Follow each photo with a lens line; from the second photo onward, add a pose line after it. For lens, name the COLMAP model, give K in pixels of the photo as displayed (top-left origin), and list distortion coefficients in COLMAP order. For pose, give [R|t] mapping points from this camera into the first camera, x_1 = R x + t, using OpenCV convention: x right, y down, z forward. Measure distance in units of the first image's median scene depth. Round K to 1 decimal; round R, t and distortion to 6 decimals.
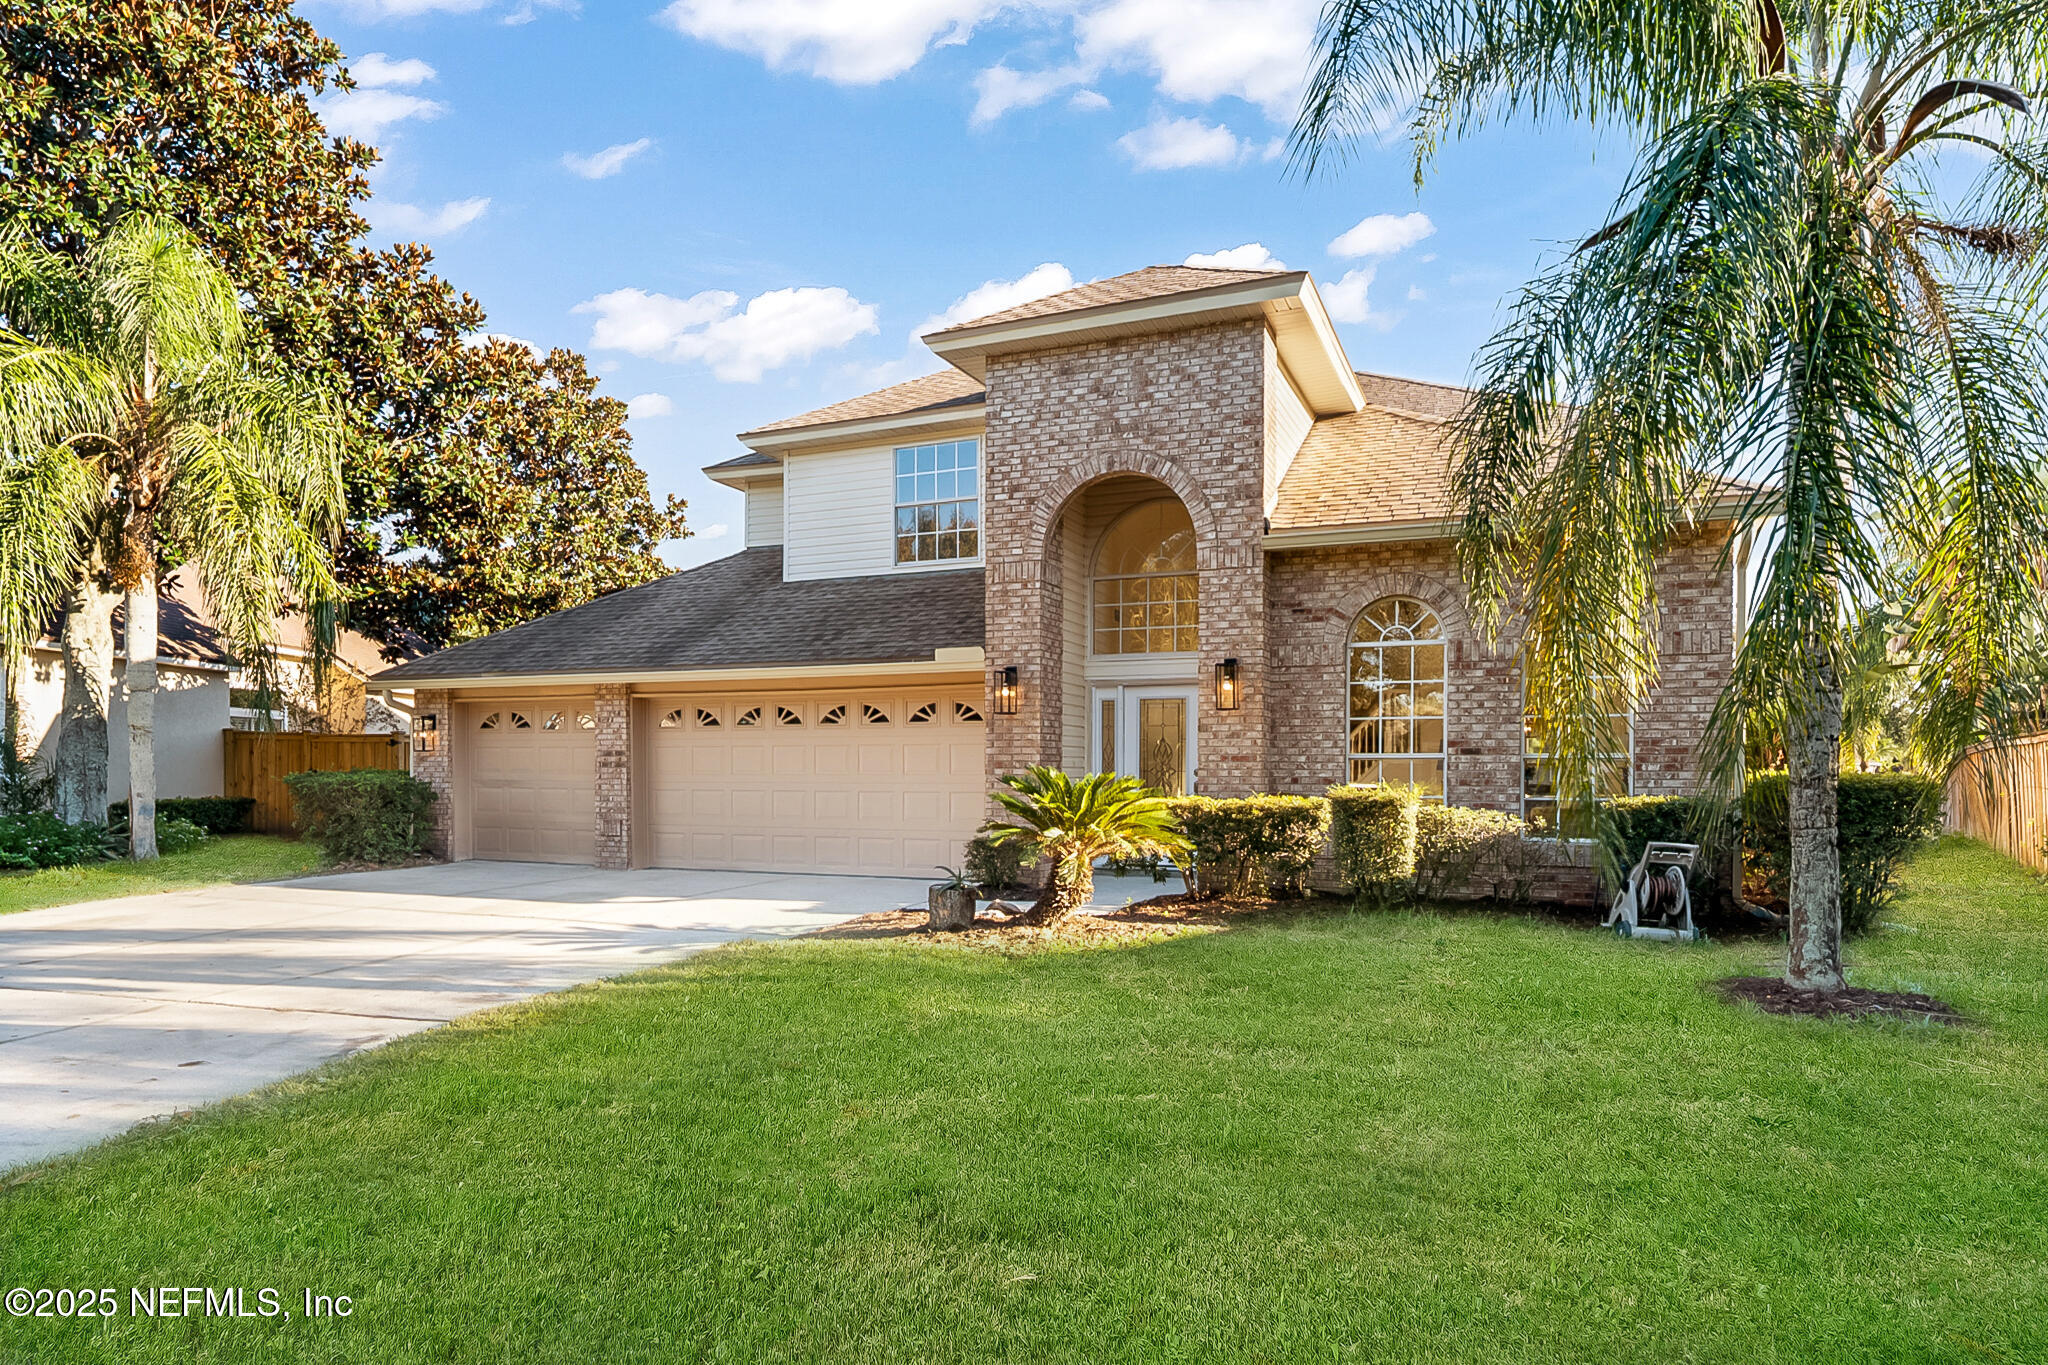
lens RADIAL K [[1161.8, 0, 1024.6], [0, 1161.8, 774.9], [0, 0, 1]] dist [-0.000747, -0.000198]
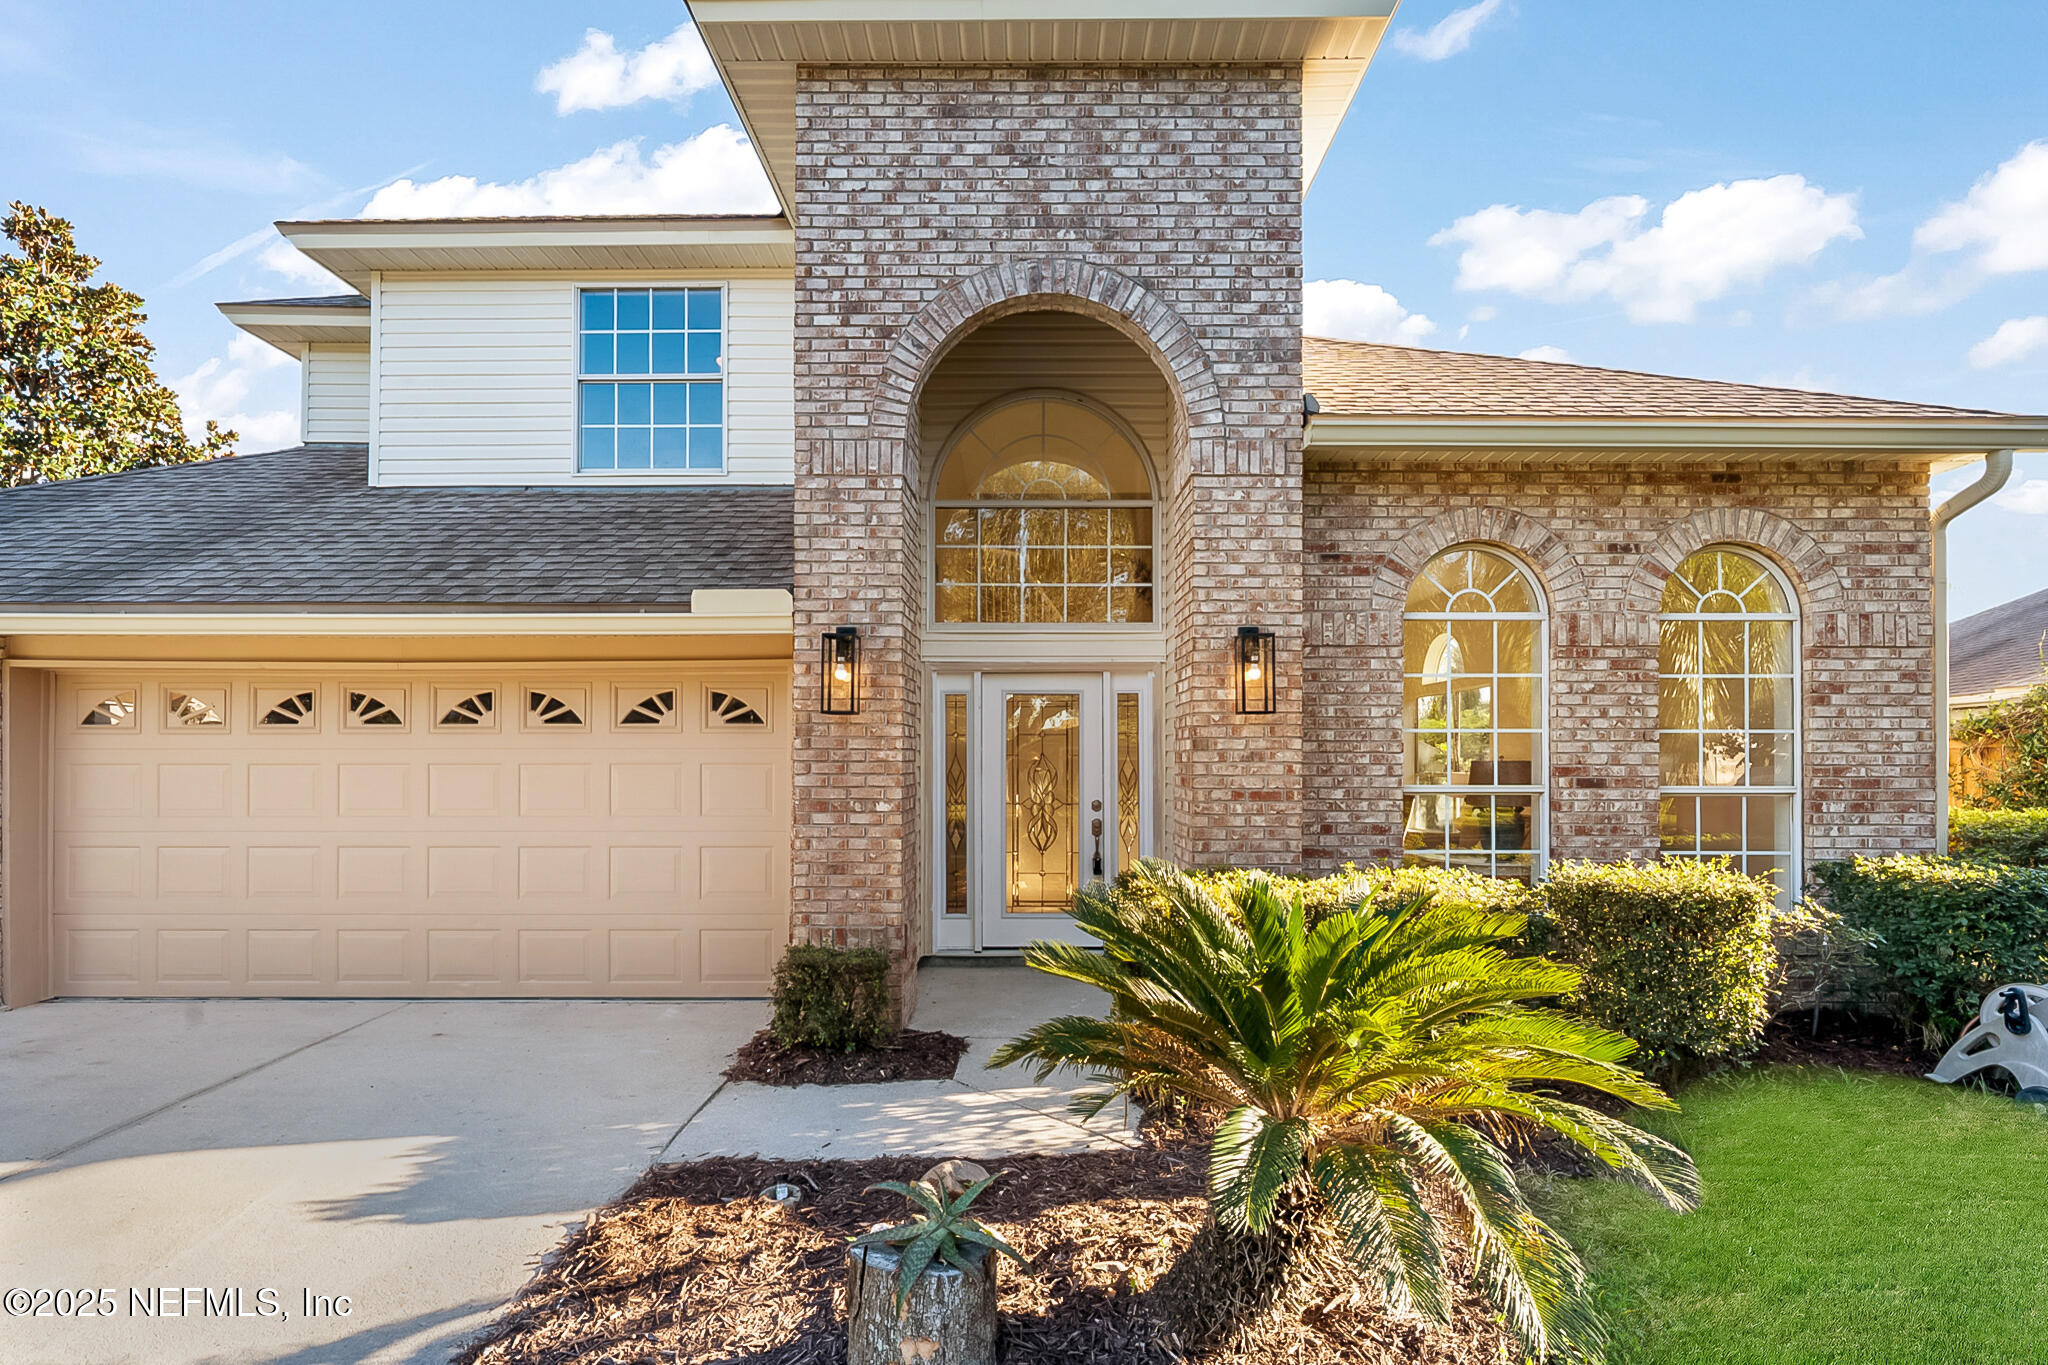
lens RADIAL K [[955.3, 0, 1024.7], [0, 955.3, 746.6], [0, 0, 1]] dist [-0.003957, 0.000342]
pose [[0.926324, 0.003199, 0.376714, -0.108384], [0.002688, 0.999882, -0.015100, -0.031395], [-0.376718, 0.015000, 0.926206, 0.576526]]
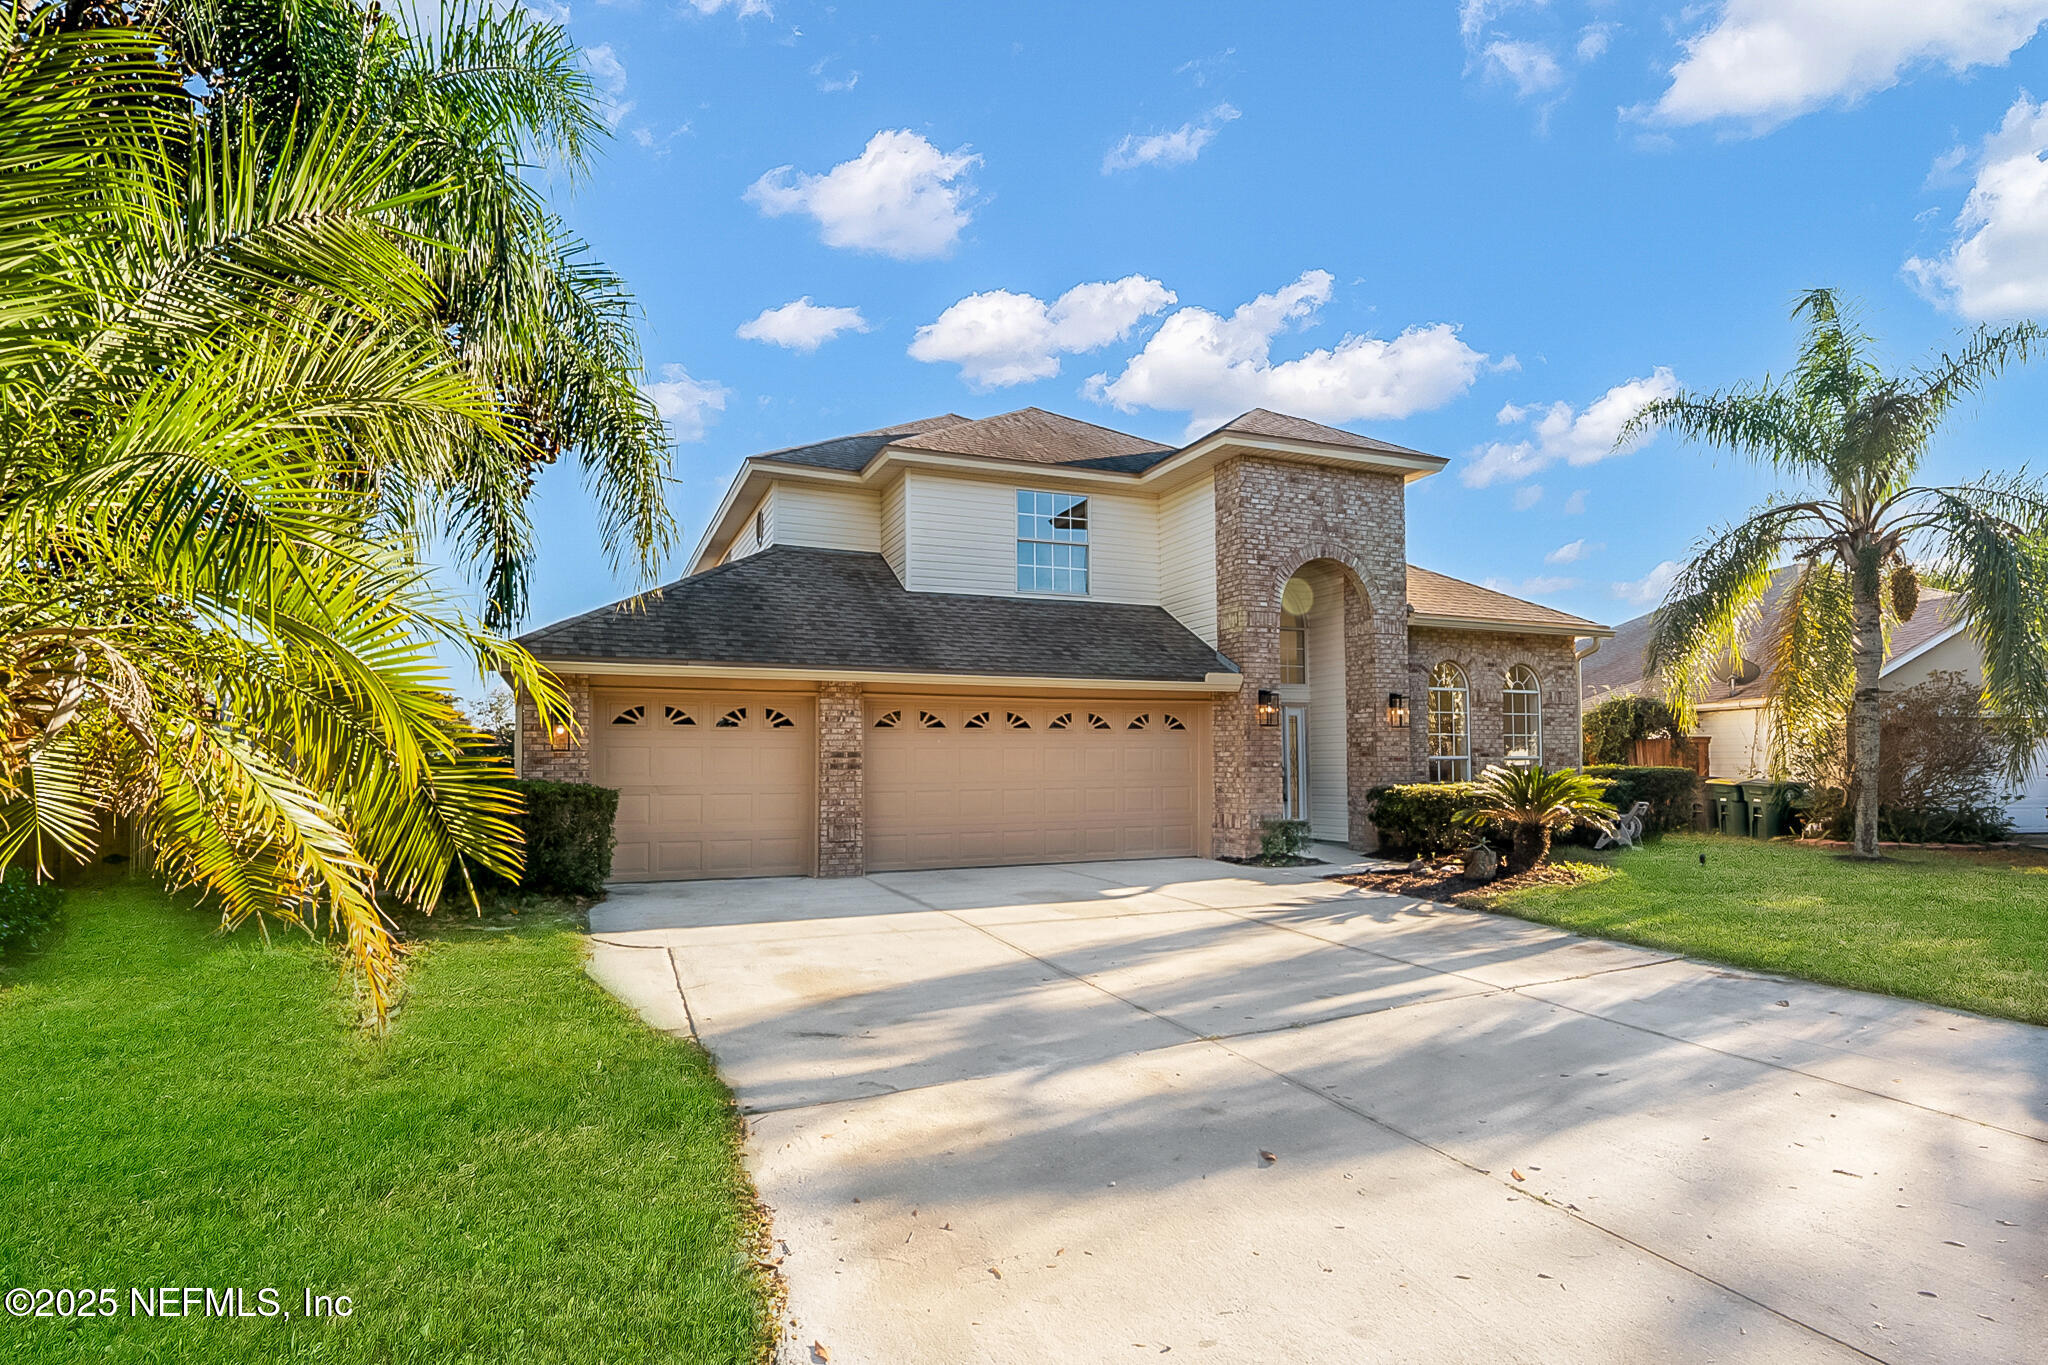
lens RADIAL K [[1038.8, 0, 1023.1], [0, 1038.8, 732.0], [0, 0, 1]] dist [0.002144, 0.000183]
pose [[0.702294, 0.020215, 0.711600, -1.097081], [0.012974, 0.999067, -0.041186, -0.000138], [-0.711769, 0.038157, 0.701376, 0.381973]]
